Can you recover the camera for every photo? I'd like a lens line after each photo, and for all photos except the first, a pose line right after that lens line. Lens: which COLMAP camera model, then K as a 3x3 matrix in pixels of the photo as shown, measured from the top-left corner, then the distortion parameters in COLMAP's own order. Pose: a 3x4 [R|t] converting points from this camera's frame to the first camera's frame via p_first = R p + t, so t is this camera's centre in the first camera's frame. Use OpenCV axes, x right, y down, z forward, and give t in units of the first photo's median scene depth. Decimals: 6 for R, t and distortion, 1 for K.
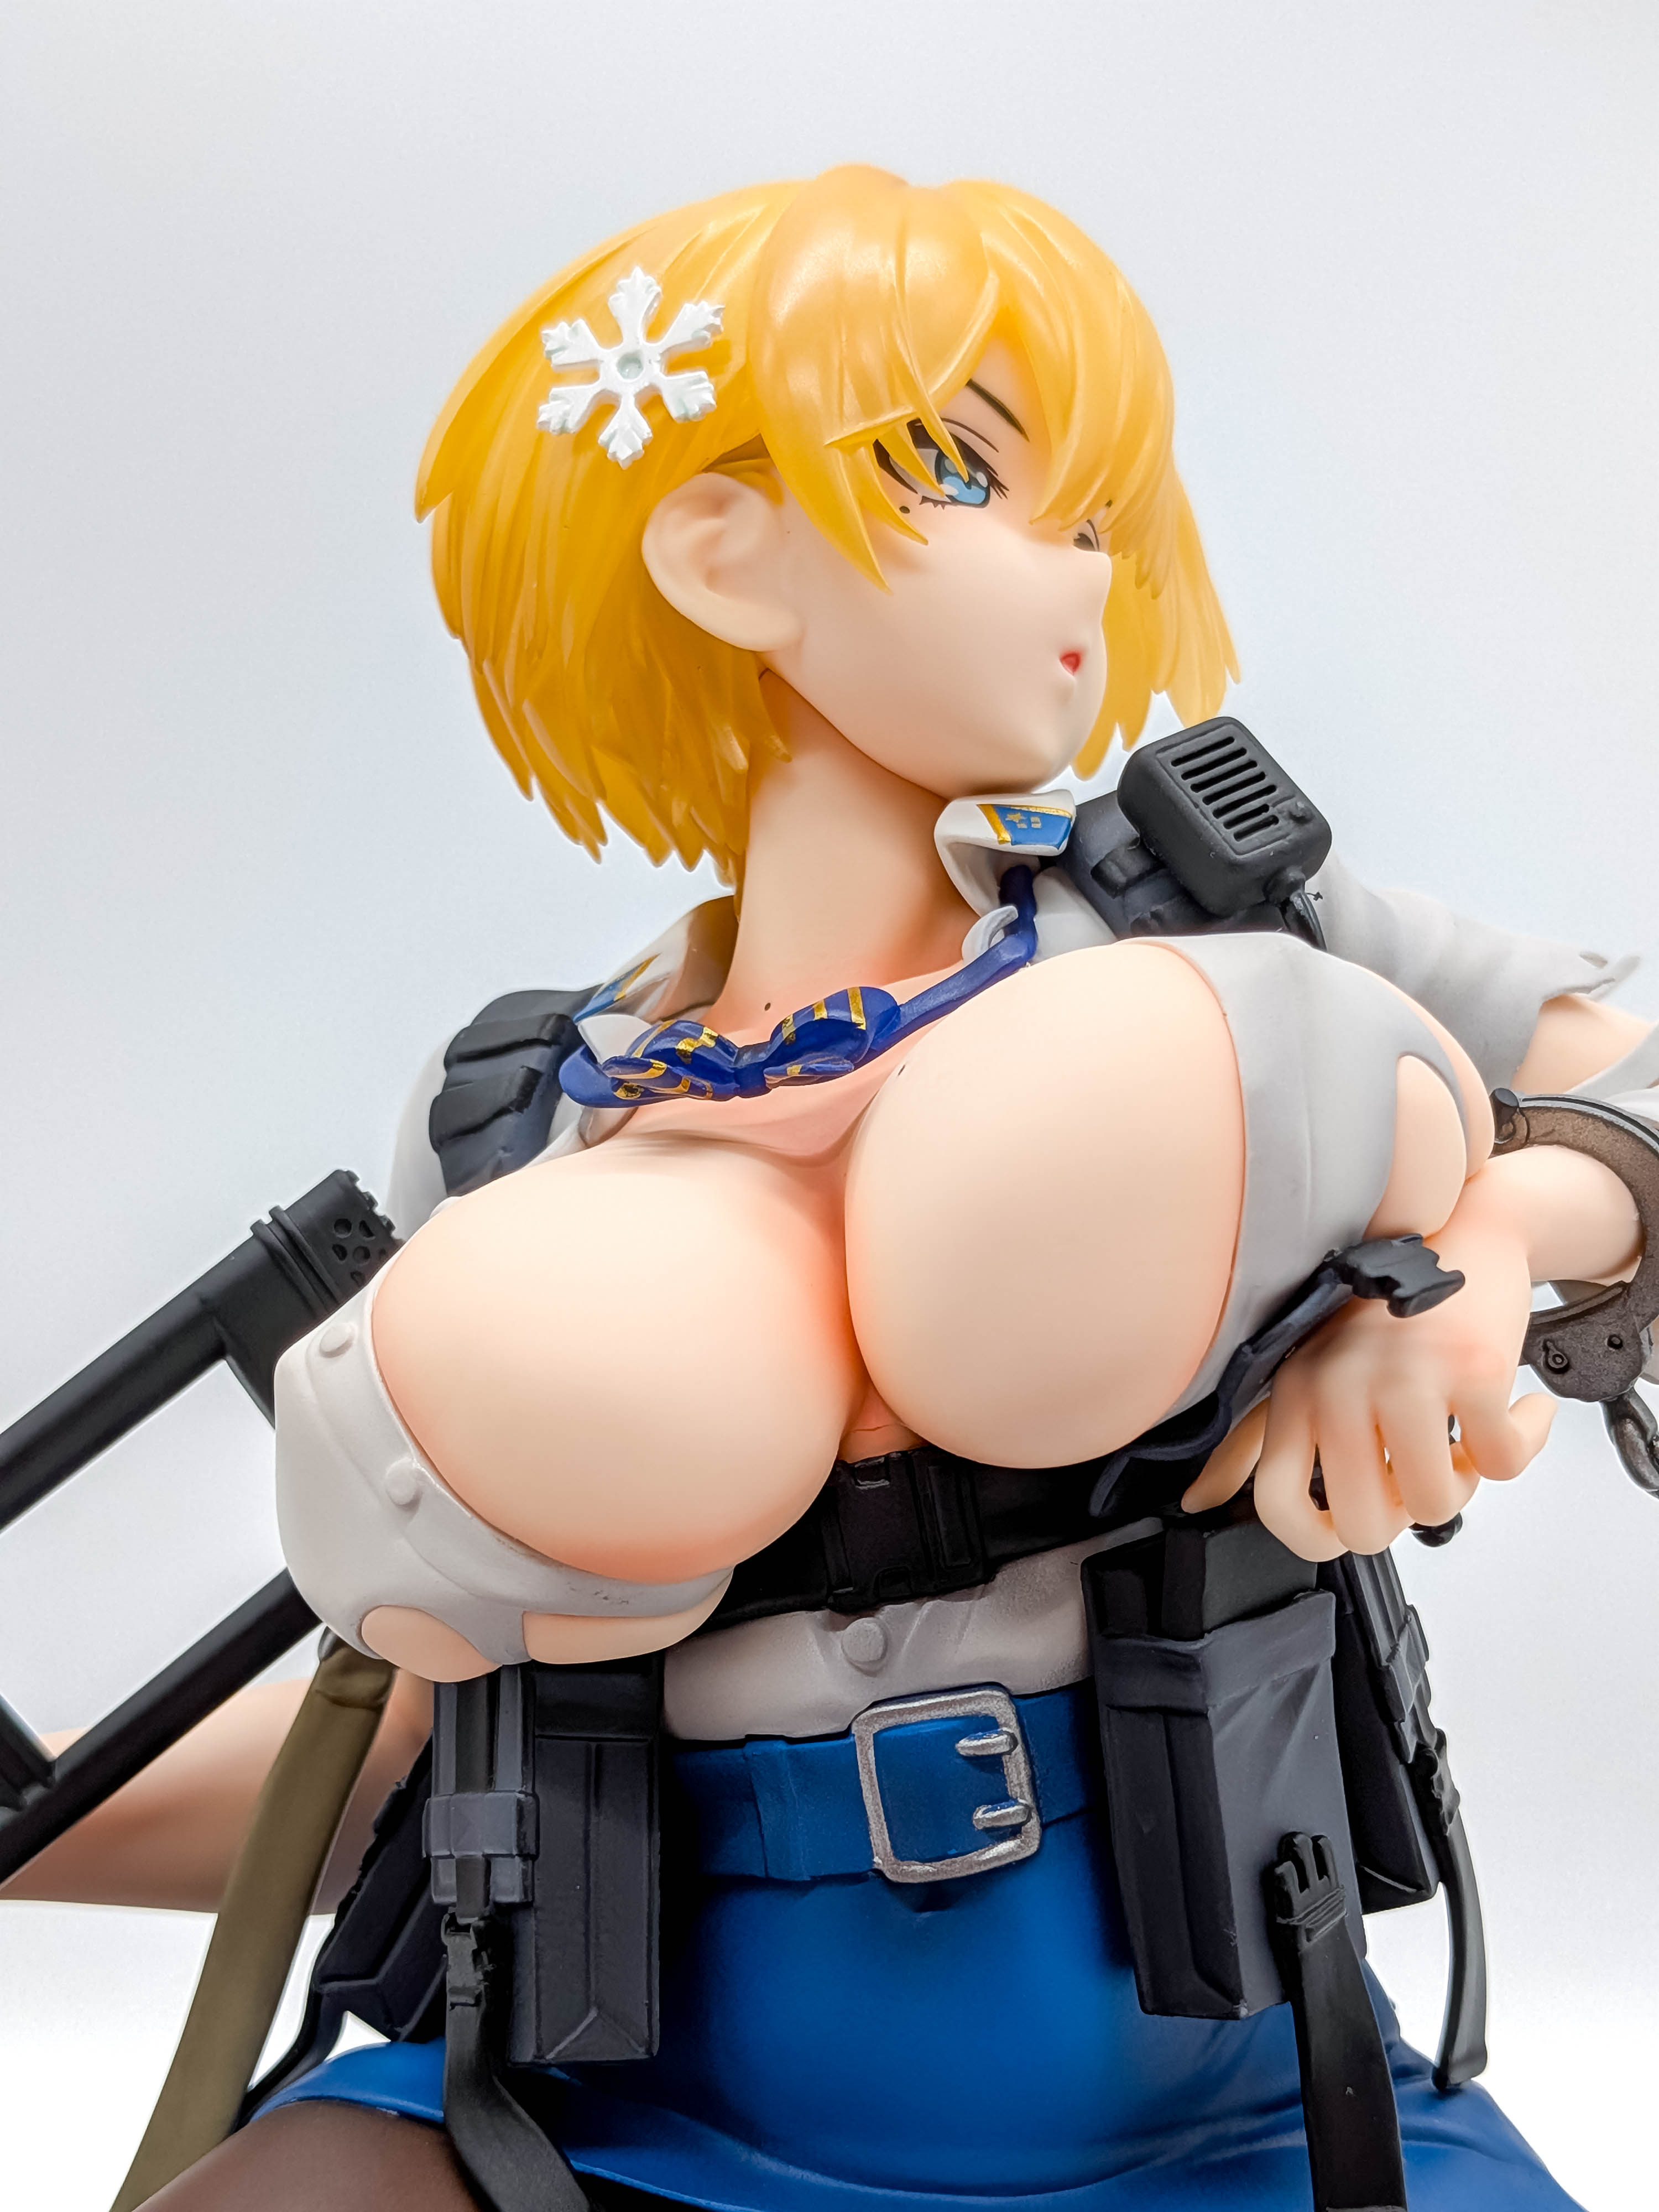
lens RADIAL K [[3246.3, 0, 842.8], [0, 3246.3, 1144.6], [0, 0, 1]] dist [0.062425, 0.000000]
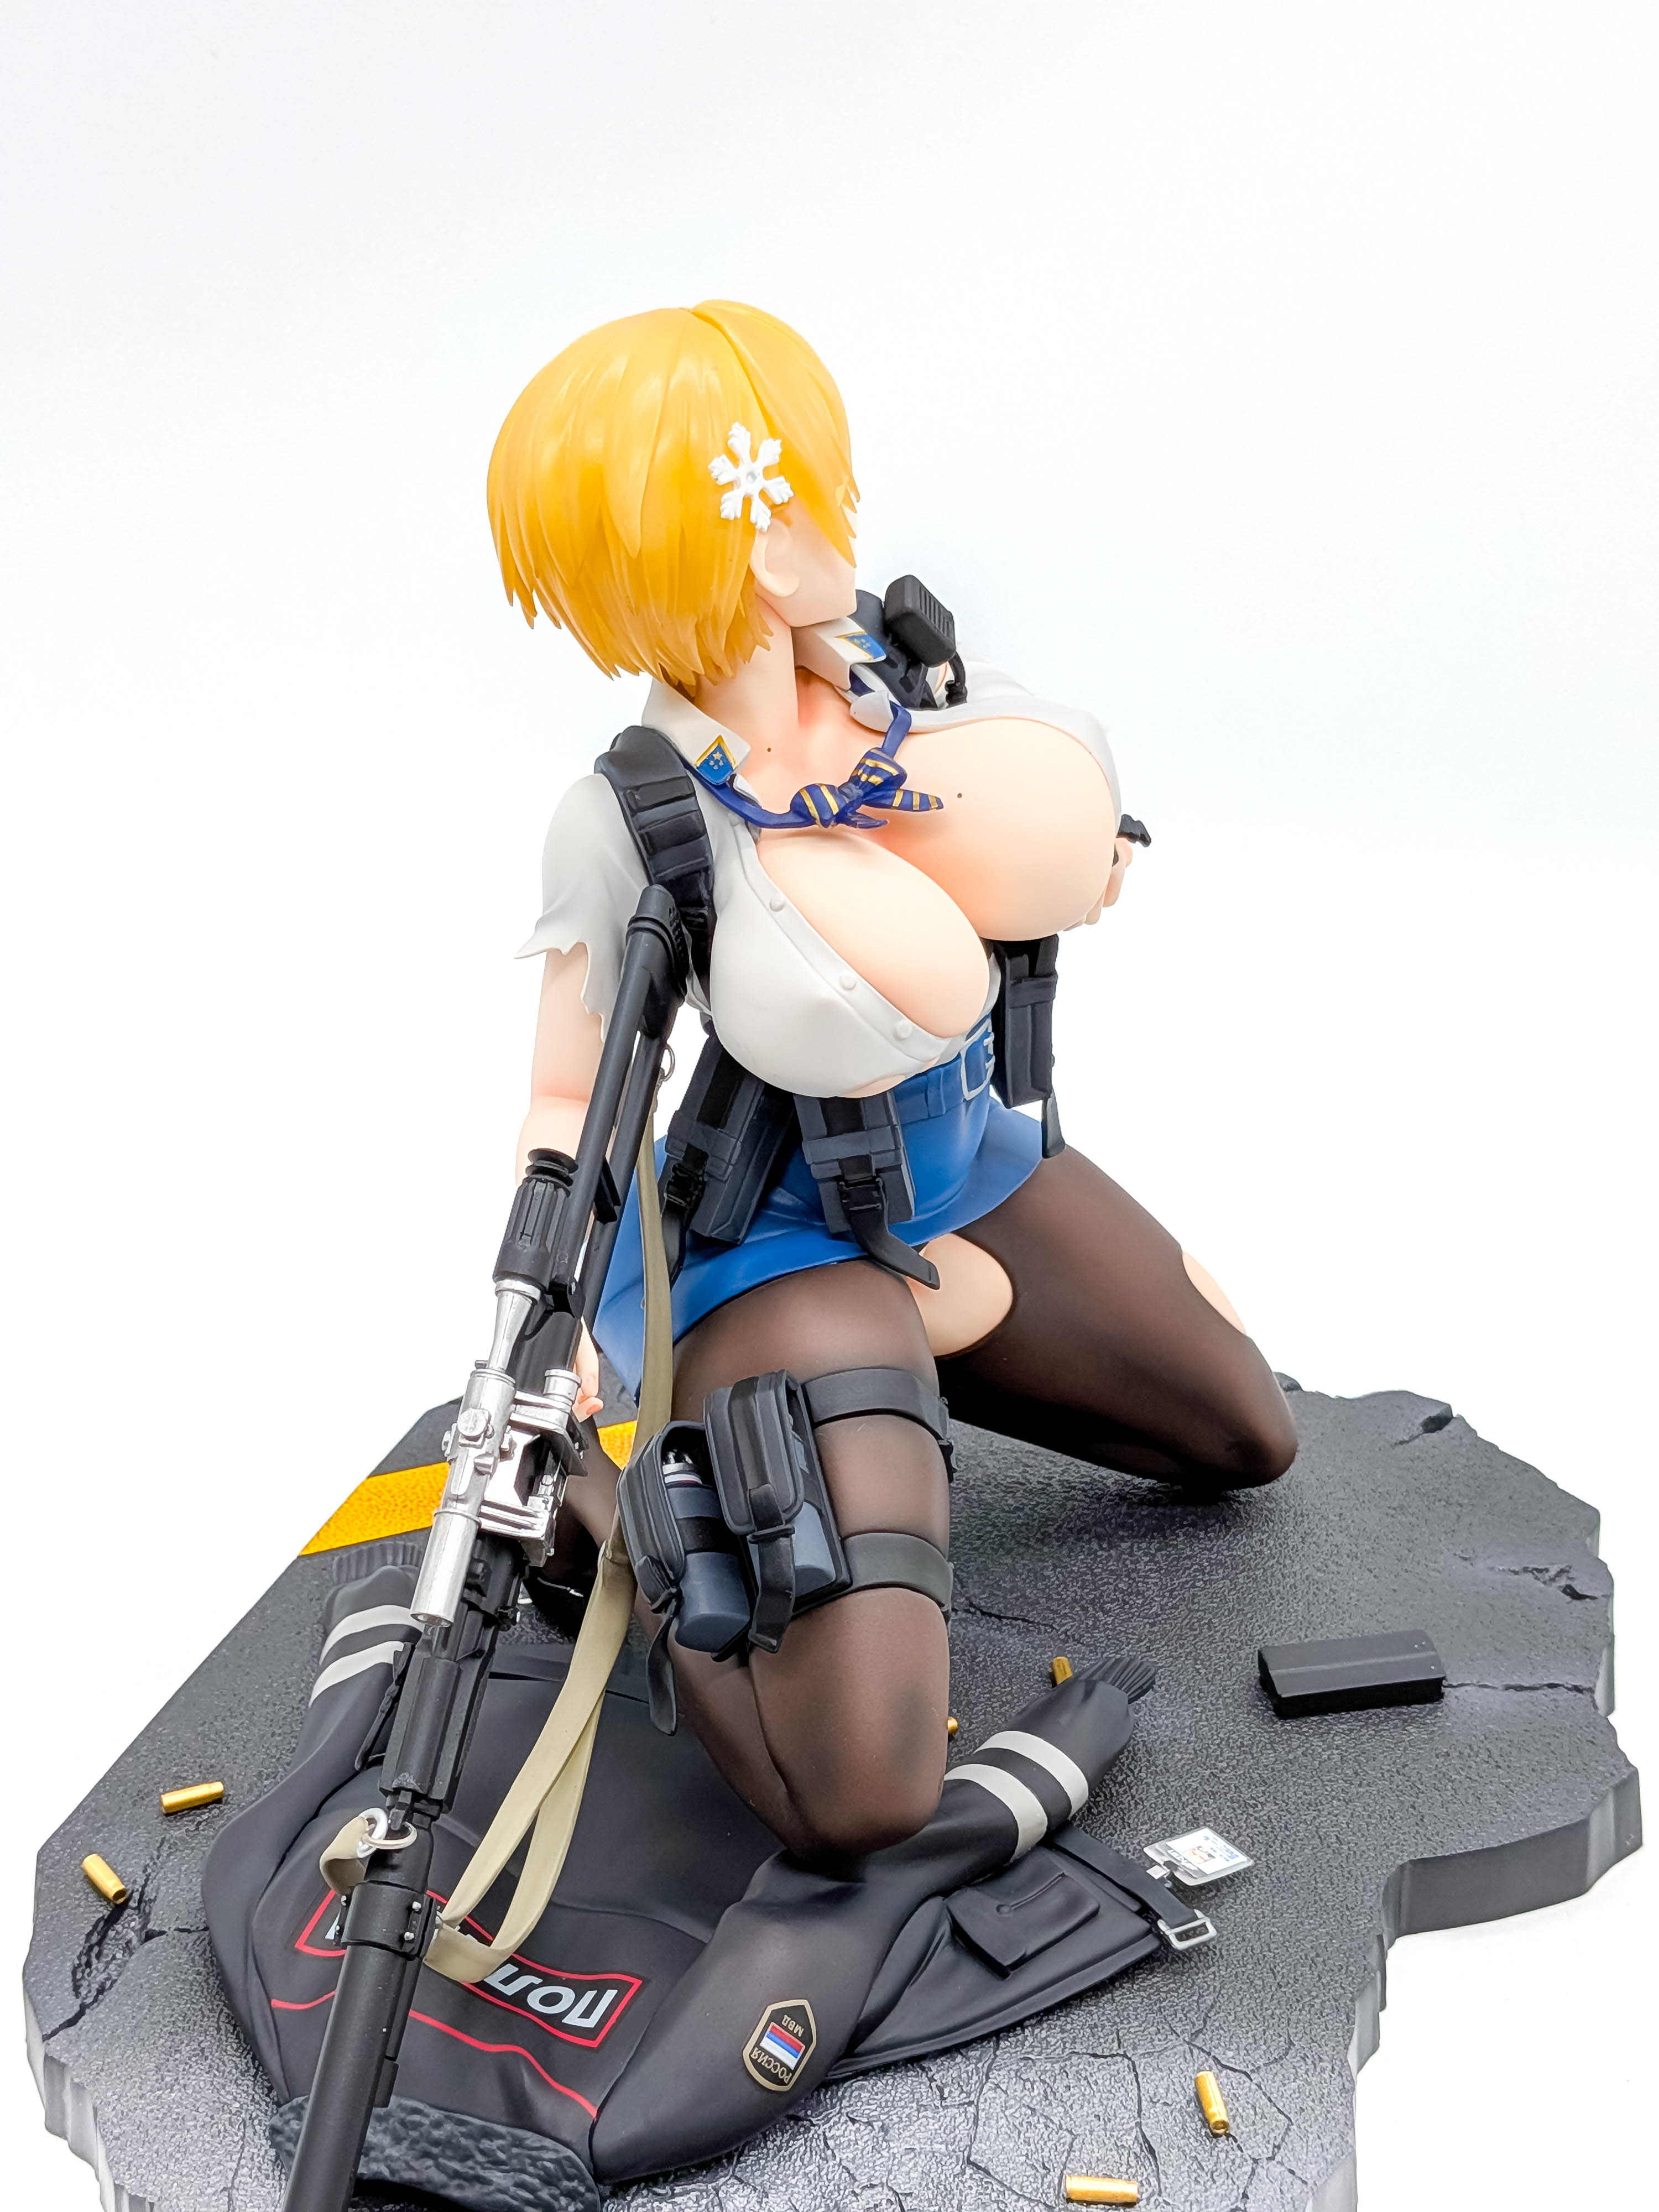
lens RADIAL K [[3189.2, 0, 717.2], [0, 3189.2, 1051.0], [0, 0, 1]] dist [0.040235, 0.000000]
pose [[0.541841, -0.364710, 0.757229, -1.765935], [0.017954, 0.905764, 0.423403, -0.779903], [-0.840289, -0.215822, 0.497328, -0.059460]]
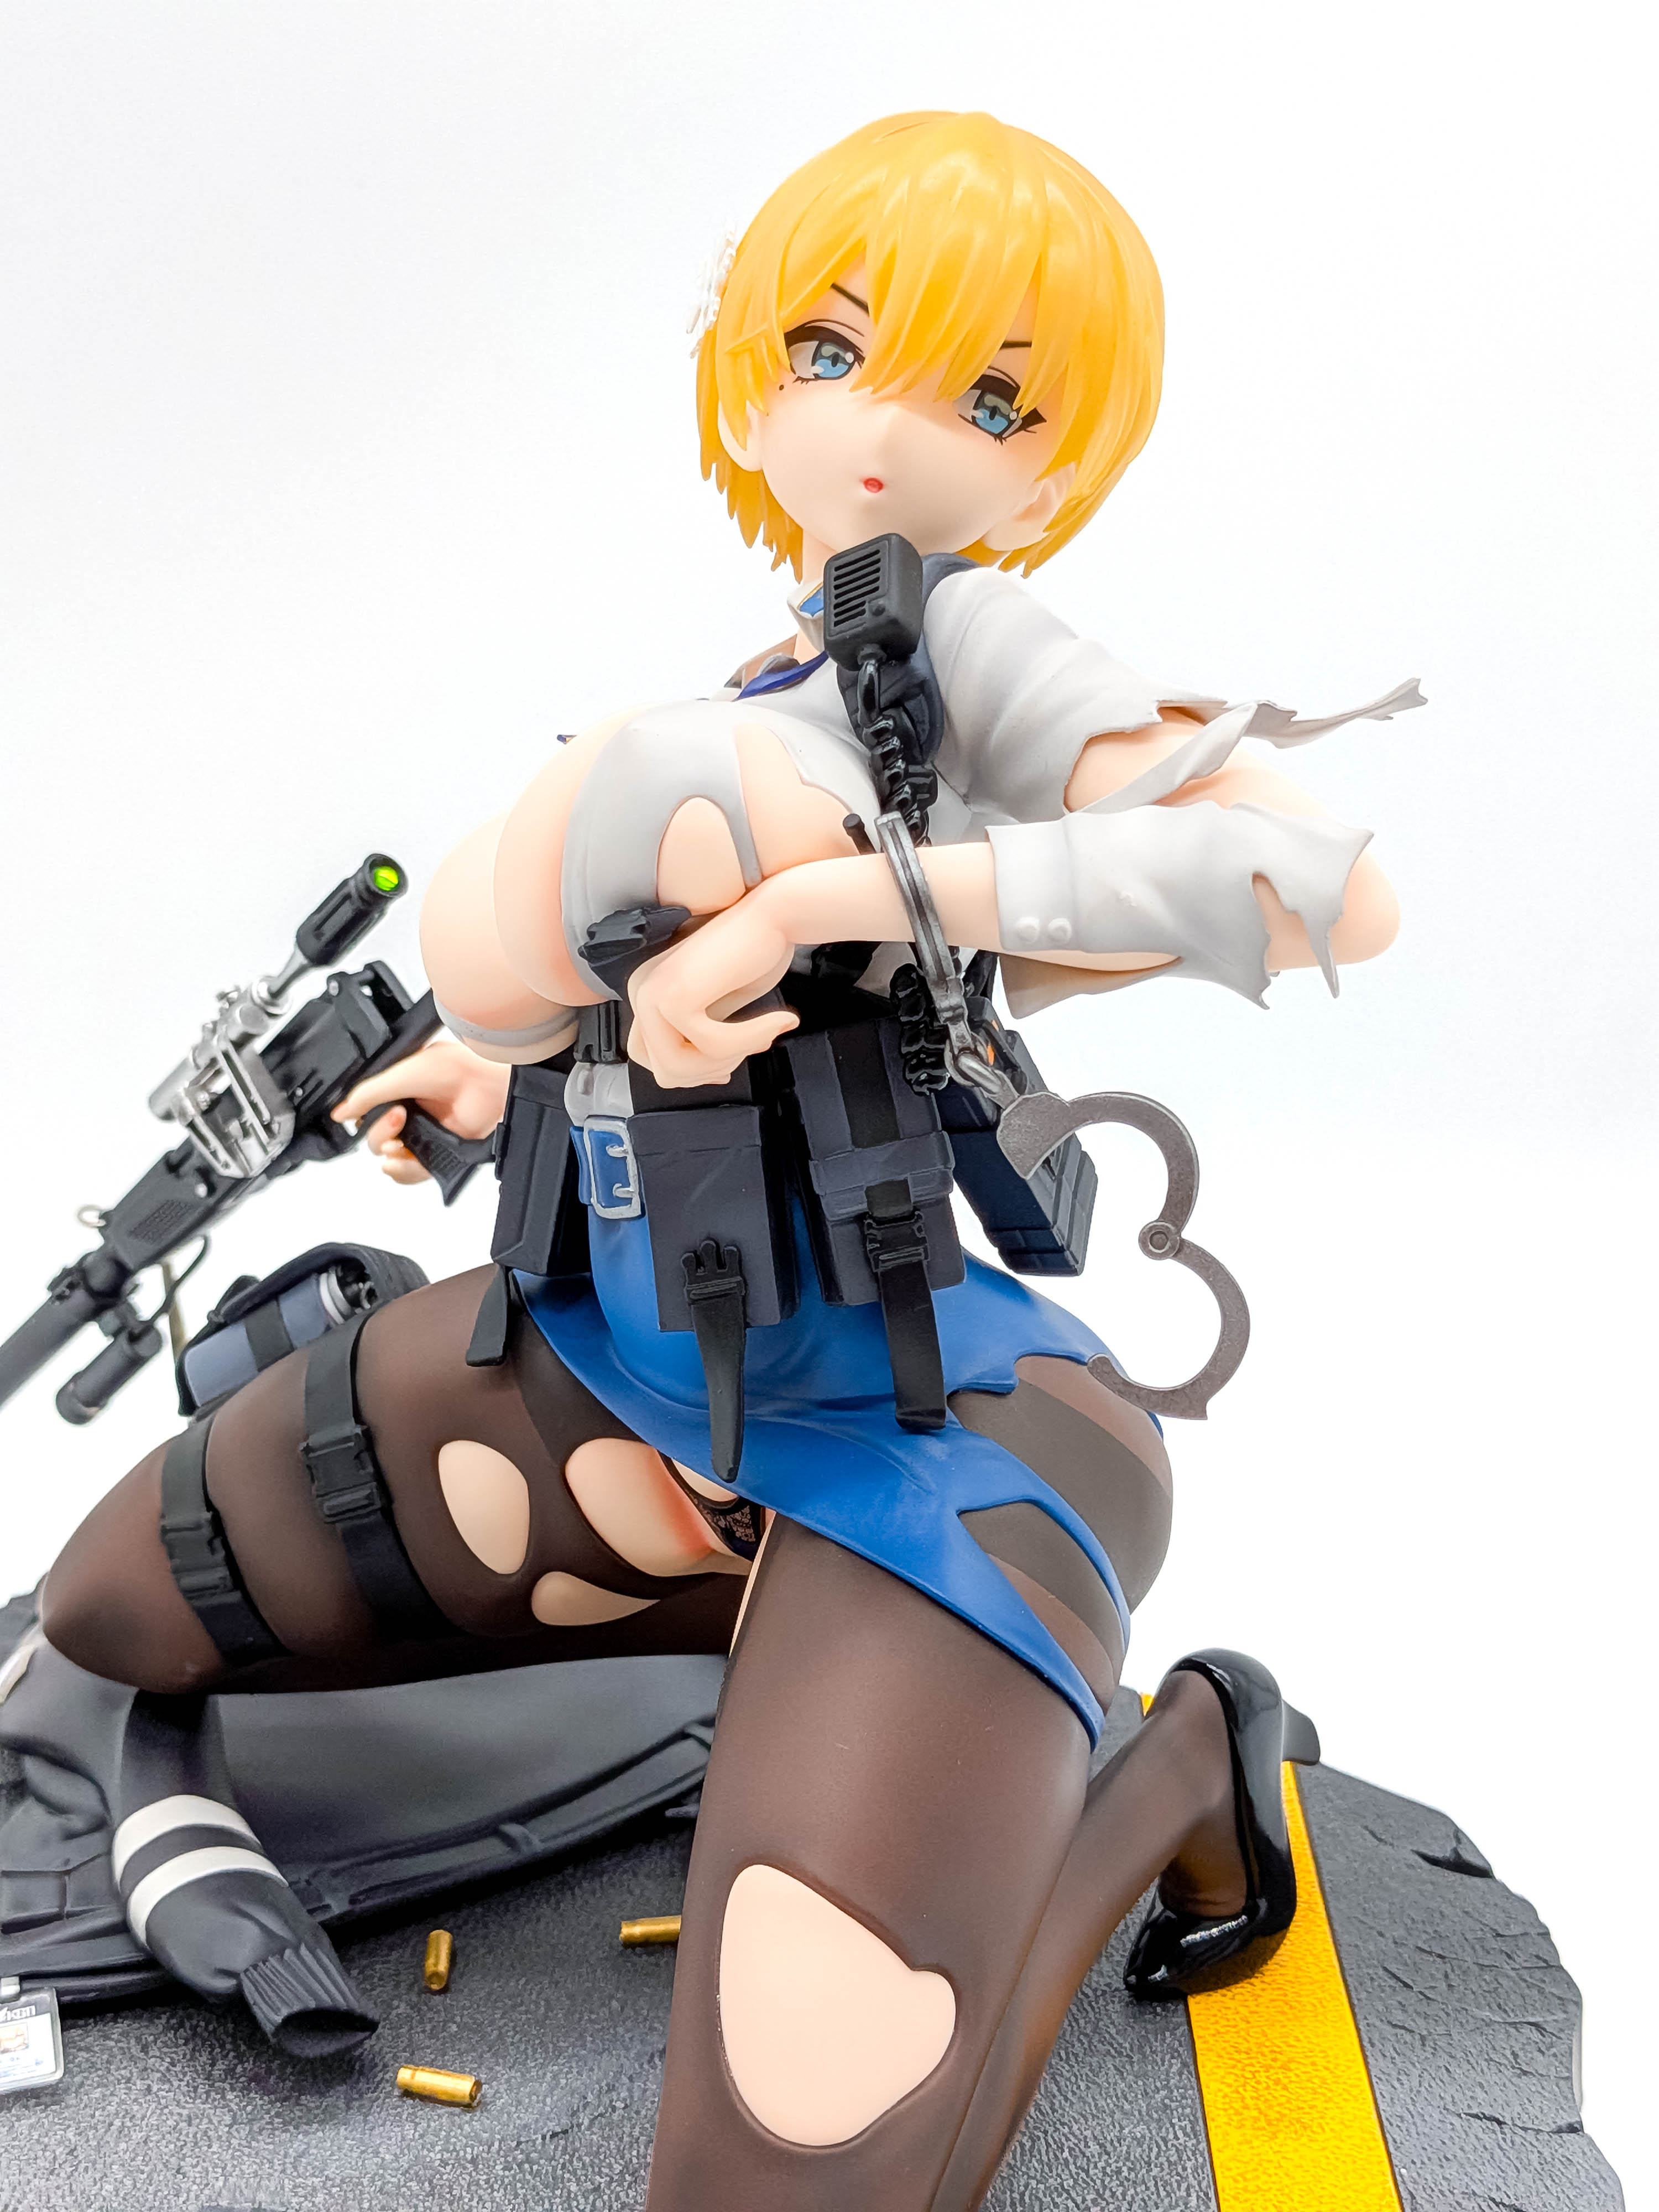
lens RADIAL K [[3246.3, 0, 773.0], [0, 3246.3, 1033.7], [0, 0, 1]] dist [0.062425, 0.000000]
pose [[0.531353, 0.182626, -0.827231, 1.384449], [0.012150, 0.974743, 0.222997, -0.243936], [0.847063, -0.128541, 0.515714, 0.150108]]
